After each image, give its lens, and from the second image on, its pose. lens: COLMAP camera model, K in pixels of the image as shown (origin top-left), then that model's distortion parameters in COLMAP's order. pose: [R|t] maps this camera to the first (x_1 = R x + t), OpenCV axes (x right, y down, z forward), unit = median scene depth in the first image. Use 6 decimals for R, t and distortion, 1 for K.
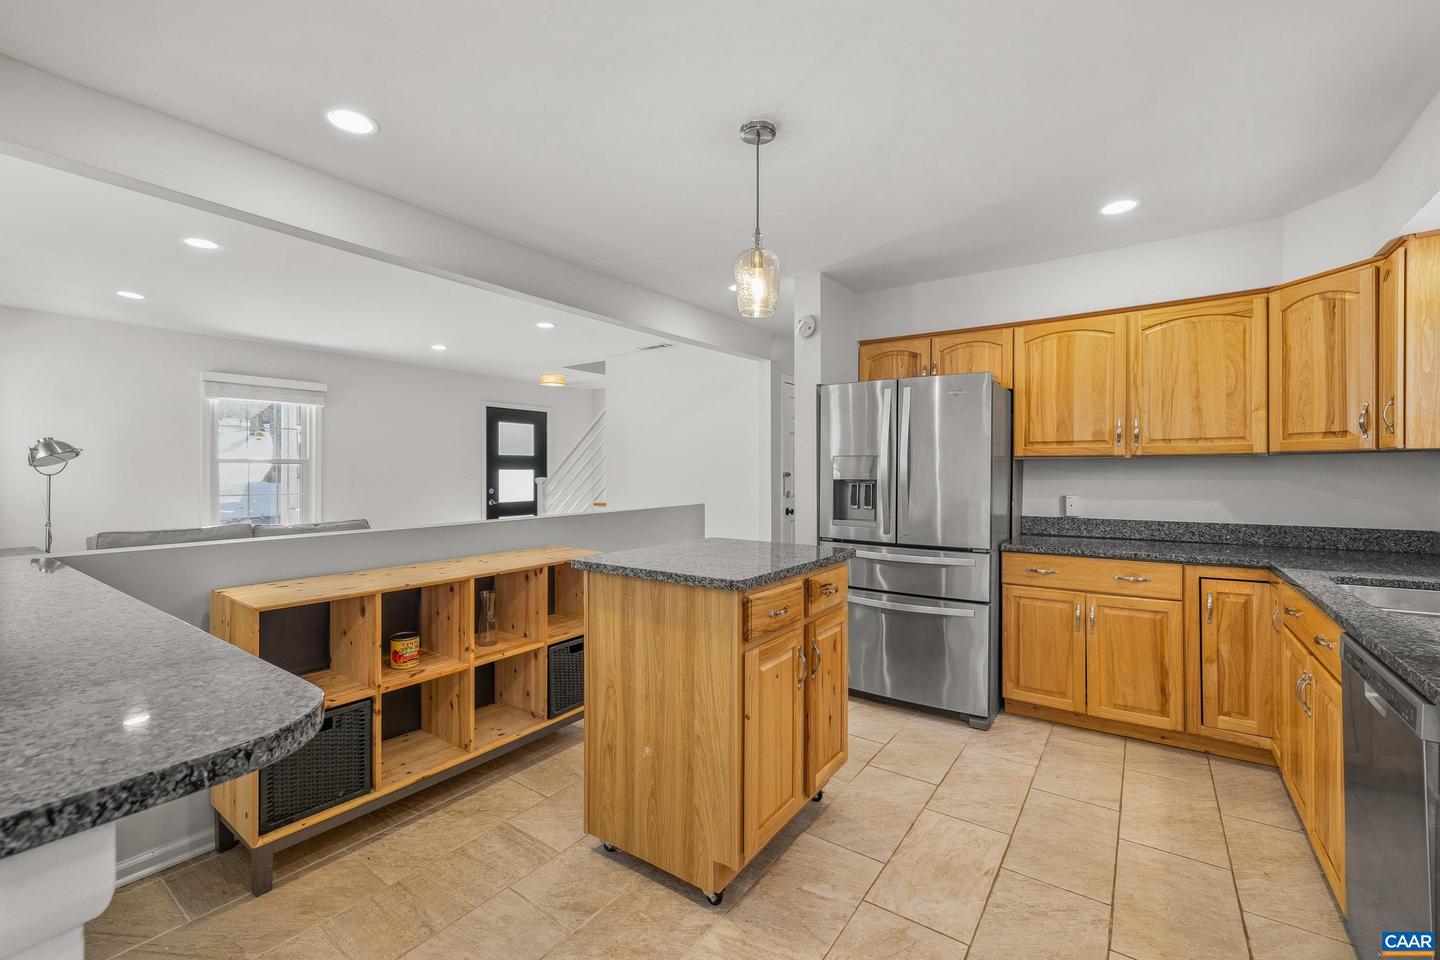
lens RADIAL K [[604.9, 0, 718.4], [0, 604.9, 472.8], [0, 0, 1]] dist [0.001975, -0.000343]
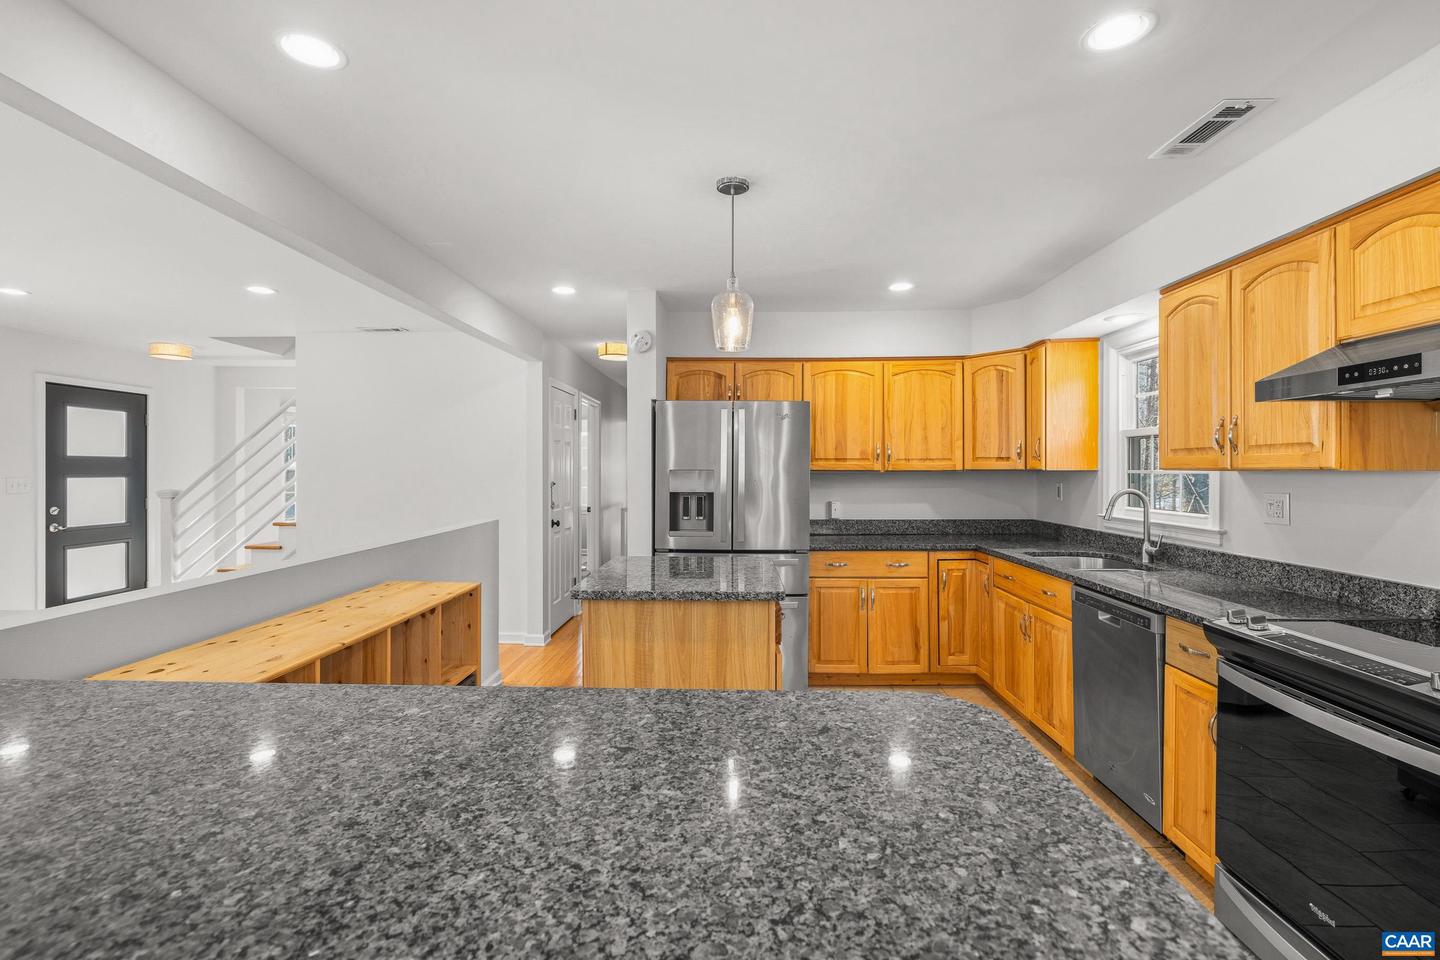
lens RADIAL K [[661.1, 0, 720.7], [0, 661.1, 469.1], [0, 0, 1]] dist [-0.012746, 0.003022]
pose [[0.830869, 0.001206, 0.556466, -0.399843], [0.001601, 0.999988, -0.004557, -0.025603], [-0.556465, 0.004678, 0.830858, 0.011586]]
